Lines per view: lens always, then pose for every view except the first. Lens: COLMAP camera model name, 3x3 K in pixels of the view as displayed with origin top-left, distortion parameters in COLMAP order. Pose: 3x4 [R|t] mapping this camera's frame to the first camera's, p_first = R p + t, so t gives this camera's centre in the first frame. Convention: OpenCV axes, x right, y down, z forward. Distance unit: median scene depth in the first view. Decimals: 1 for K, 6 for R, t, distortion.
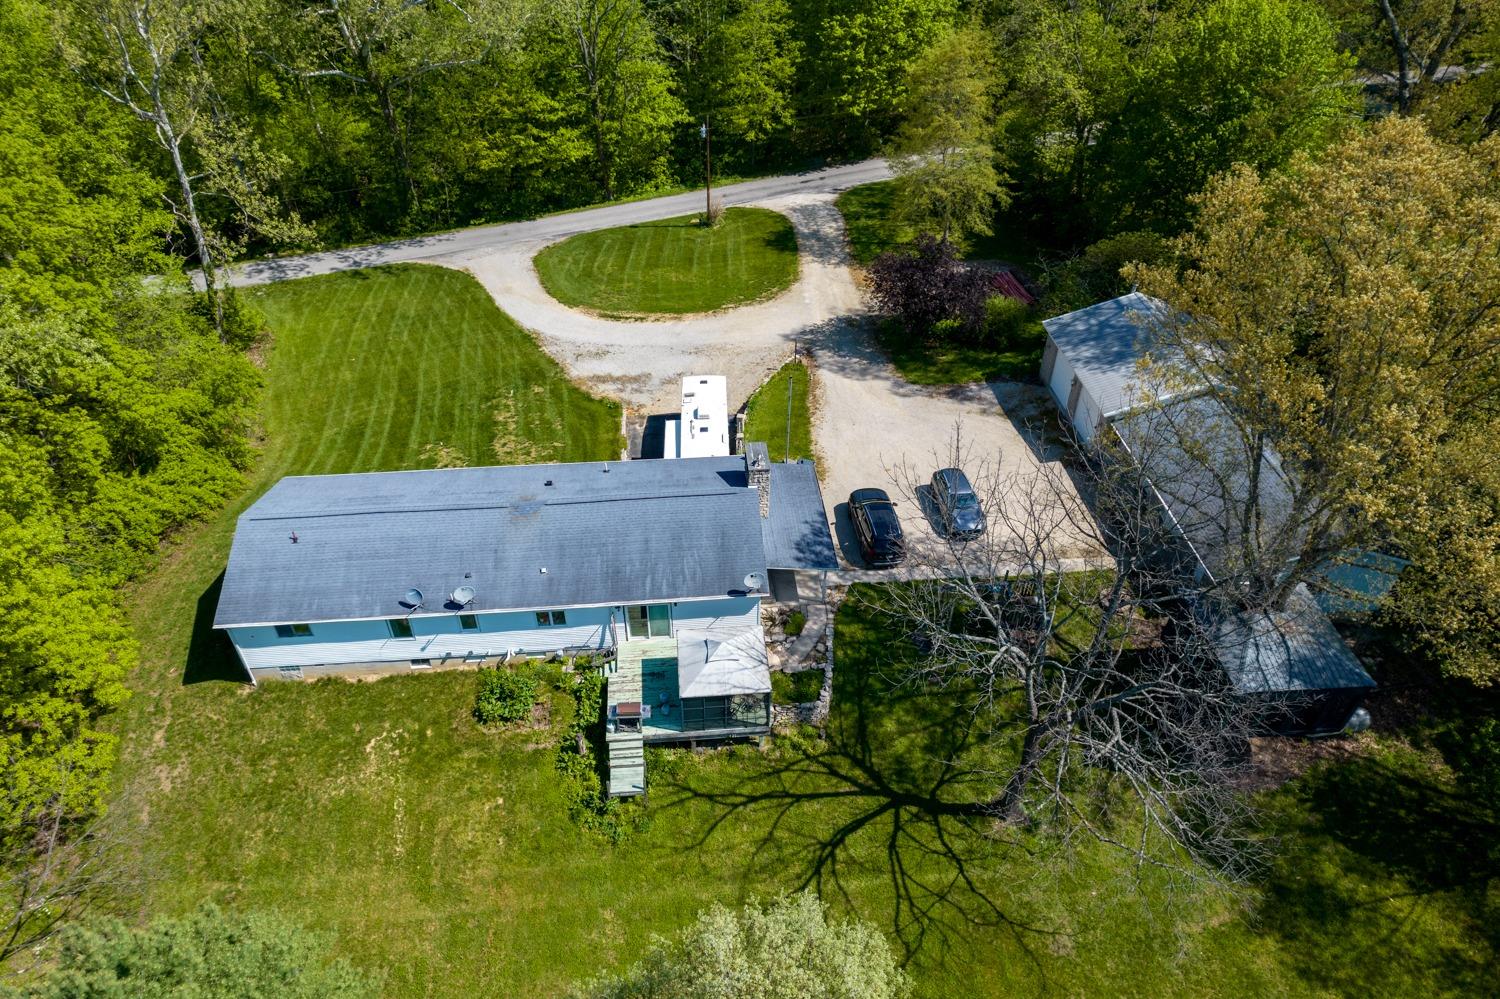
lens RADIAL K [[947.4, 0, 750.0], [0, 947.4, 499.5], [0, 0, 1]] dist [-0.121948, 0.122641]
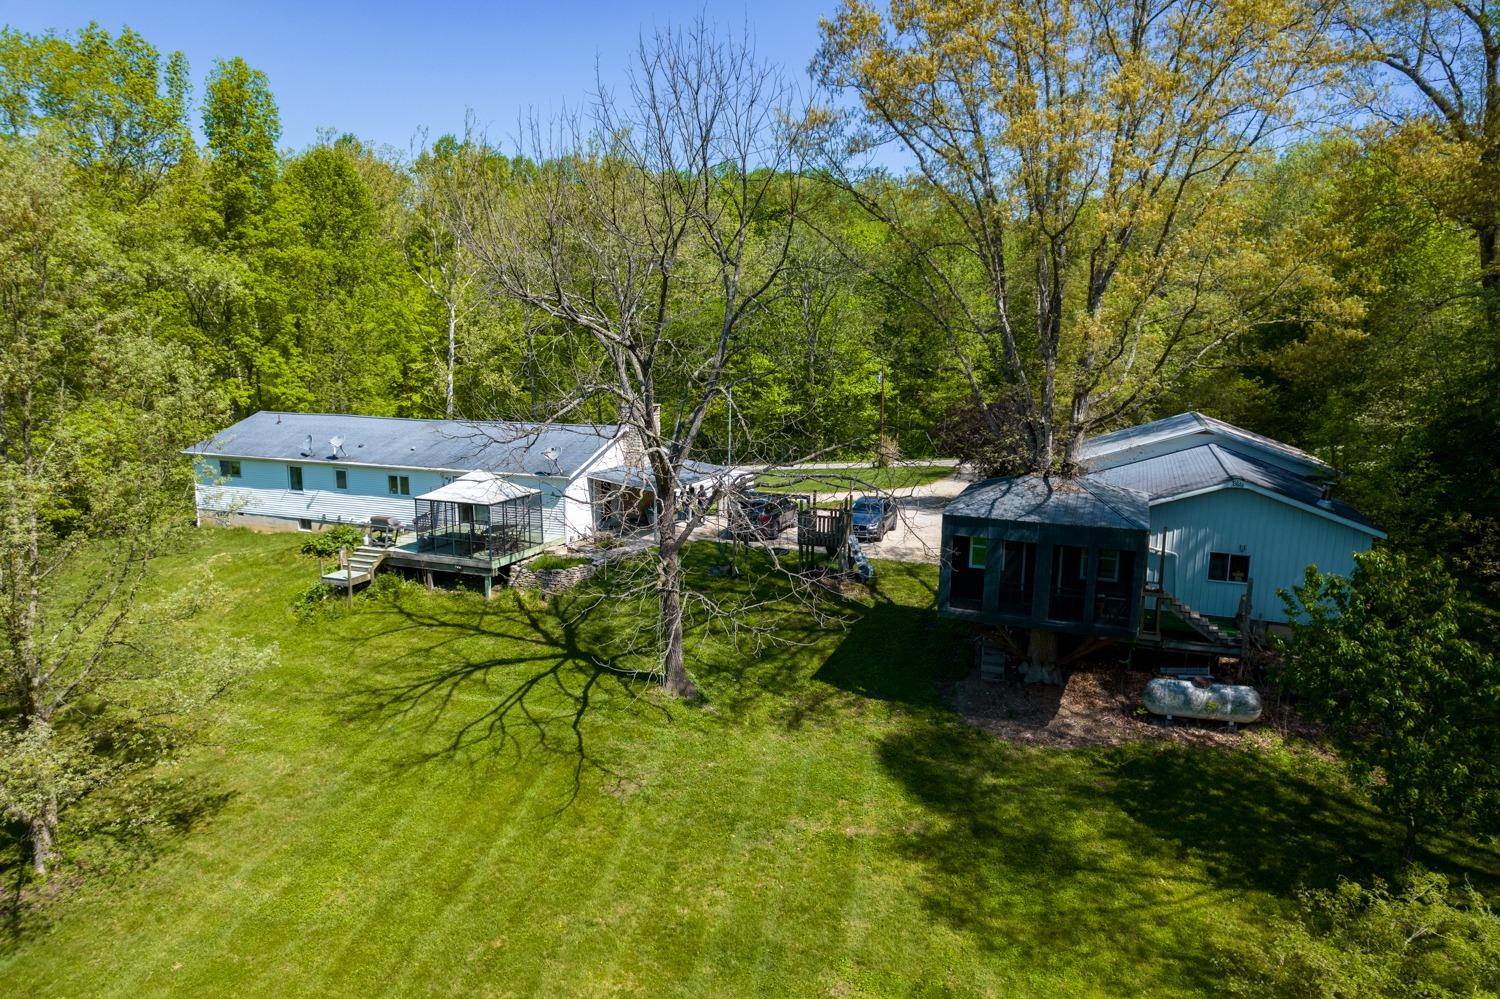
lens RADIAL K [[947.4, 0, 750.0], [0, 947.4, 499.5], [0, 0, 1]] dist [-0.121948, 0.122641]
pose [[0.900149, 0.073771, -0.429290, 0.659672], [-0.265897, 0.873682, -0.407405, 0.506291], [0.345008, 0.480872, 0.806059, 0.303506]]
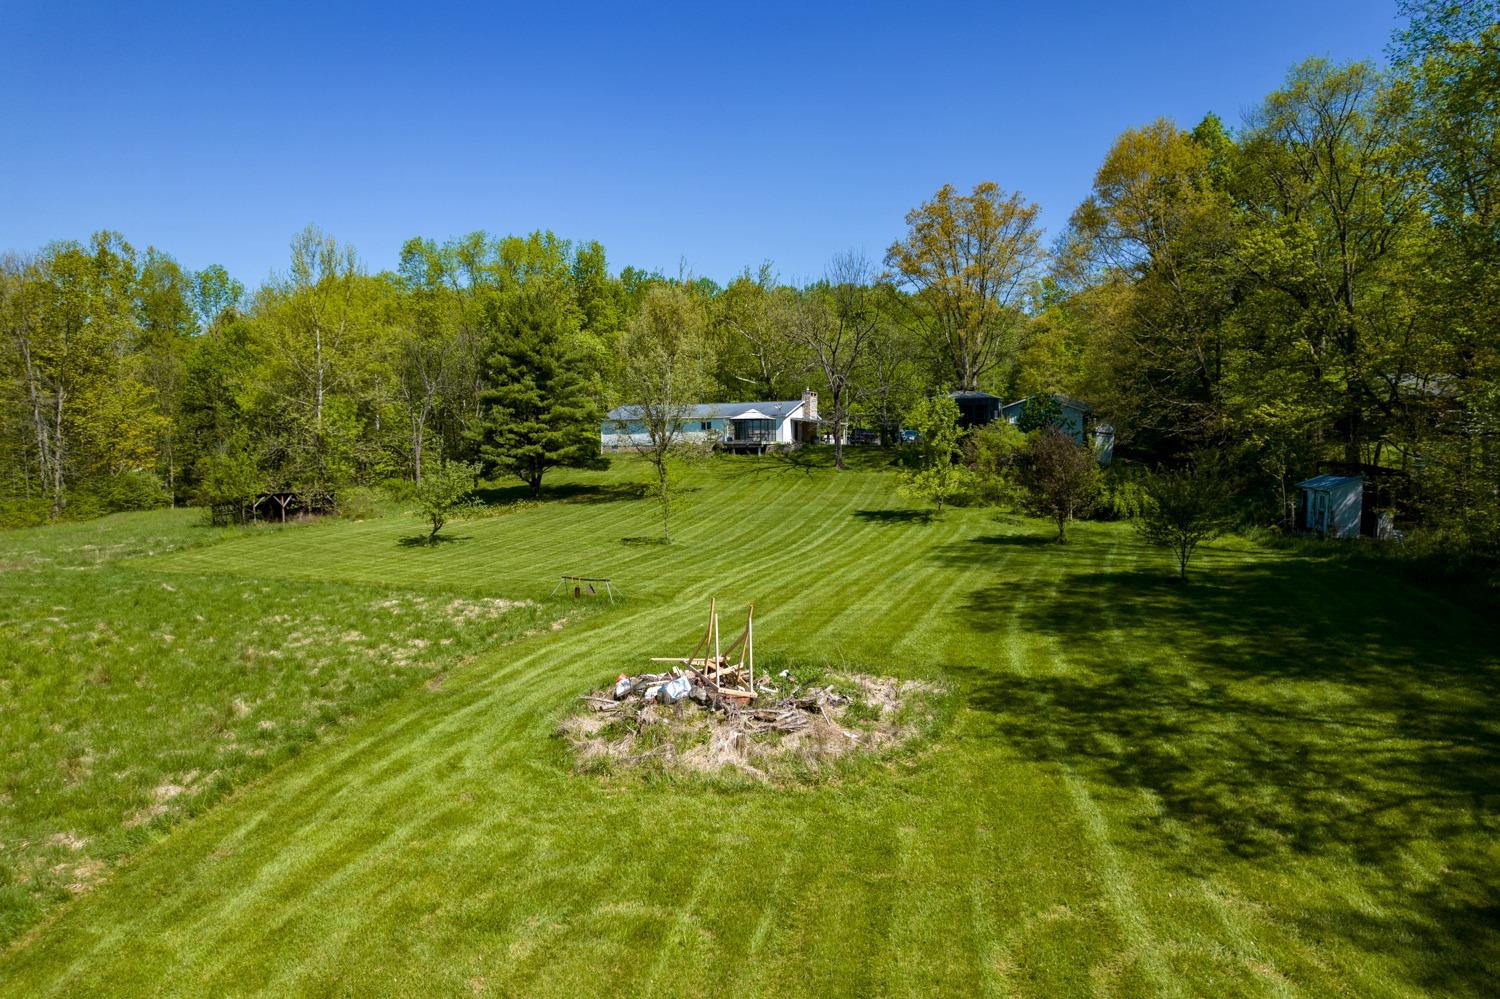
lens RADIAL K [[921.8, 0, 750.0], [0, 921.8, 499.5], [0, 0, 1]] dist [0.000904, 0.109064]
pose [[0.862069, 0.022943, -0.506272, 1.232968], [-0.299942, 0.828324, -0.473196, 1.541296], [0.408501, 0.559779, 0.720954, -0.676998]]
